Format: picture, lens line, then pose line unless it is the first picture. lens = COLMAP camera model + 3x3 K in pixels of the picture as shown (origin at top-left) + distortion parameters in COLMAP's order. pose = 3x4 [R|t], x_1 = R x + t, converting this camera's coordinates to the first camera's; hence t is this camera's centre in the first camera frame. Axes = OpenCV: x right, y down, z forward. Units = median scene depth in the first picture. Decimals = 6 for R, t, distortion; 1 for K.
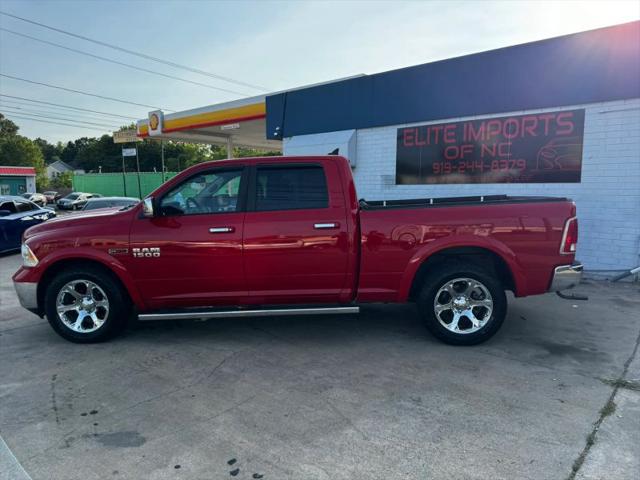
lens RADIAL K [[453.9, 0, 320.0], [0, 453.9, 240.0], [0, 0, 1]] dist [0.063967, -0.092254]
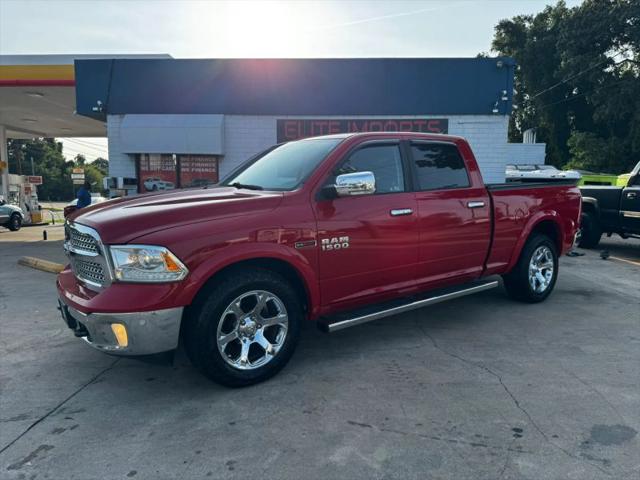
lens RADIAL K [[453.9, 0, 320.0], [0, 453.9, 240.0], [0, 0, 1]] dist [0.063967, -0.092254]
pose [[0.767585, -0.062421, 0.637900, -0.557780], [0.065247, 0.997686, 0.019116, 0.003236], [-0.637618, 0.026948, 0.769882, 0.266611]]
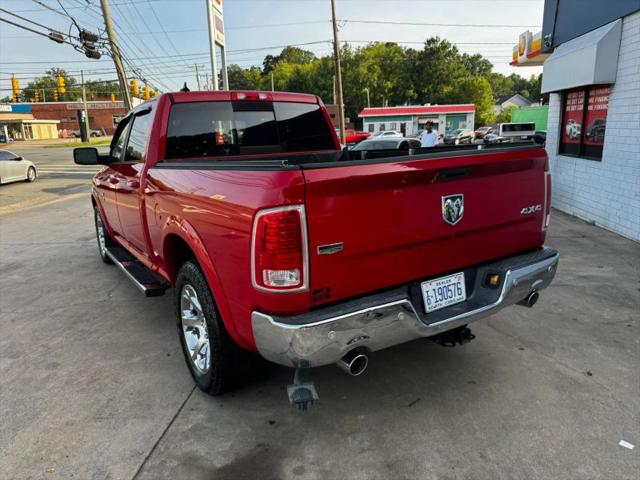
lens RADIAL K [[456.3, 0, 321.2], [0, 456.3, 238.5], [0, 0, 1]] dist [0.047569, -0.065395]
pose [[0.592214, 0.167643, -0.788149, 0.547740], [-0.058005, 0.984450, 0.165813, -0.056711], [0.803690, -0.052480, 0.592729, 0.472852]]
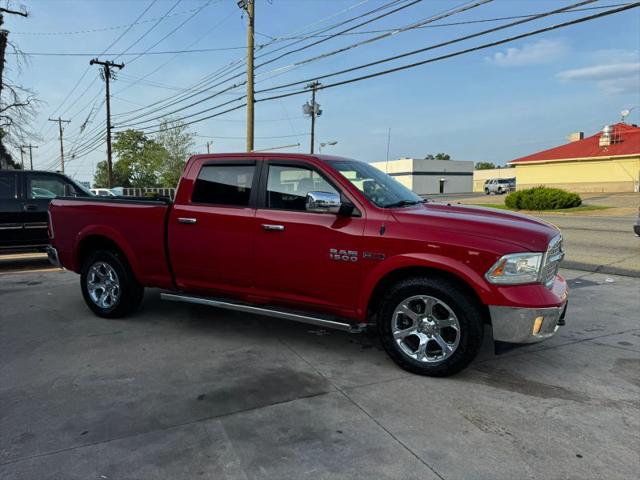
lens RADIAL K [[453.9, 0, 320.0], [0, 453.9, 240.0], [0, 0, 1]] dist [0.063967, -0.092254]
pose [[-0.917262, -0.026999, 0.397369, -0.410687], [0.057677, 0.978179, 0.199600, -0.142153], [-0.394086, 0.206004, -0.895689, 1.397816]]
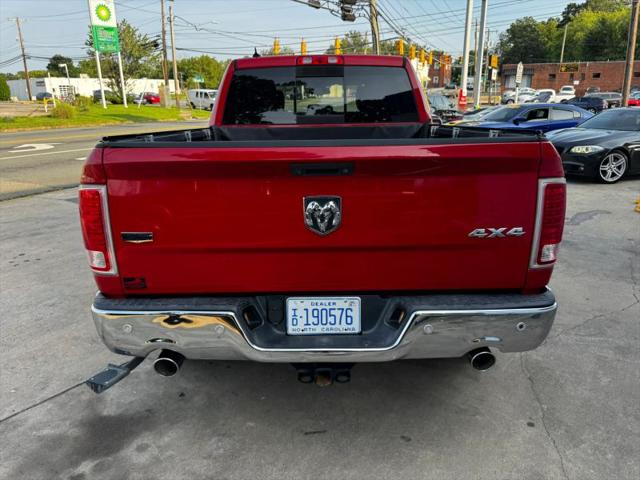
lens RADIAL K [[456.3, 0, 321.2], [0, 456.3, 238.5], [0, 0, 1]] dist [0.047569, -0.065395]
pose [[0.064036, 0.294931, -0.953370, 0.582785], [-0.099709, 0.952442, 0.287947, -0.086215], [0.992954, 0.076620, 0.090398, 0.705894]]
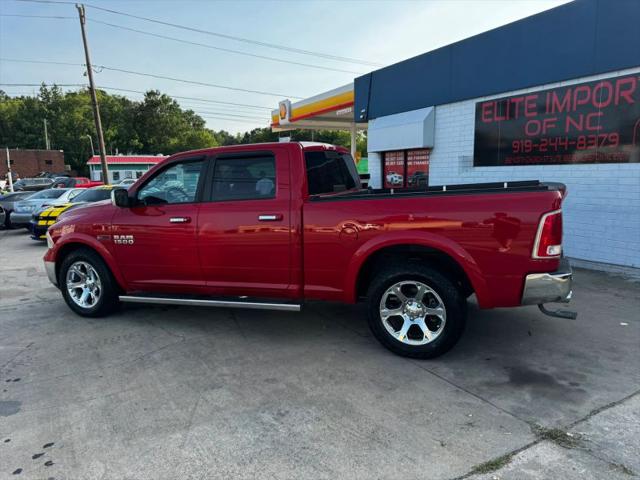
lens RADIAL K [[453.9, 0, 320.0], [0, 453.9, 240.0], [0, 0, 1]] dist [0.063967, -0.092254]
pose [[0.941530, 0.031151, -0.335486, 0.266257], [-0.018548, 0.998999, 0.040708, -0.015427], [0.336418, -0.032105, 0.941165, 0.083940]]
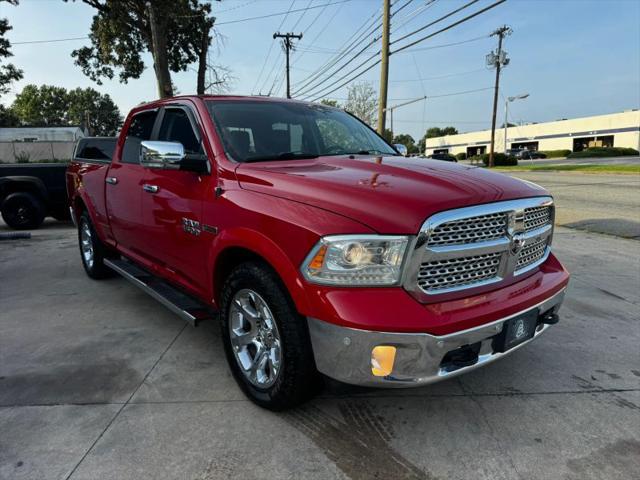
lens RADIAL K [[456.3, 0, 321.2], [0, 456.3, 238.5], [0, 0, 1]] dist [0.047569, -0.065395]
pose [[-0.674421, -0.098991, 0.731681, -0.602525], [0.109585, 0.966576, 0.231779, -0.086266], [-0.730169, 0.236498, -0.641031, 1.085334]]
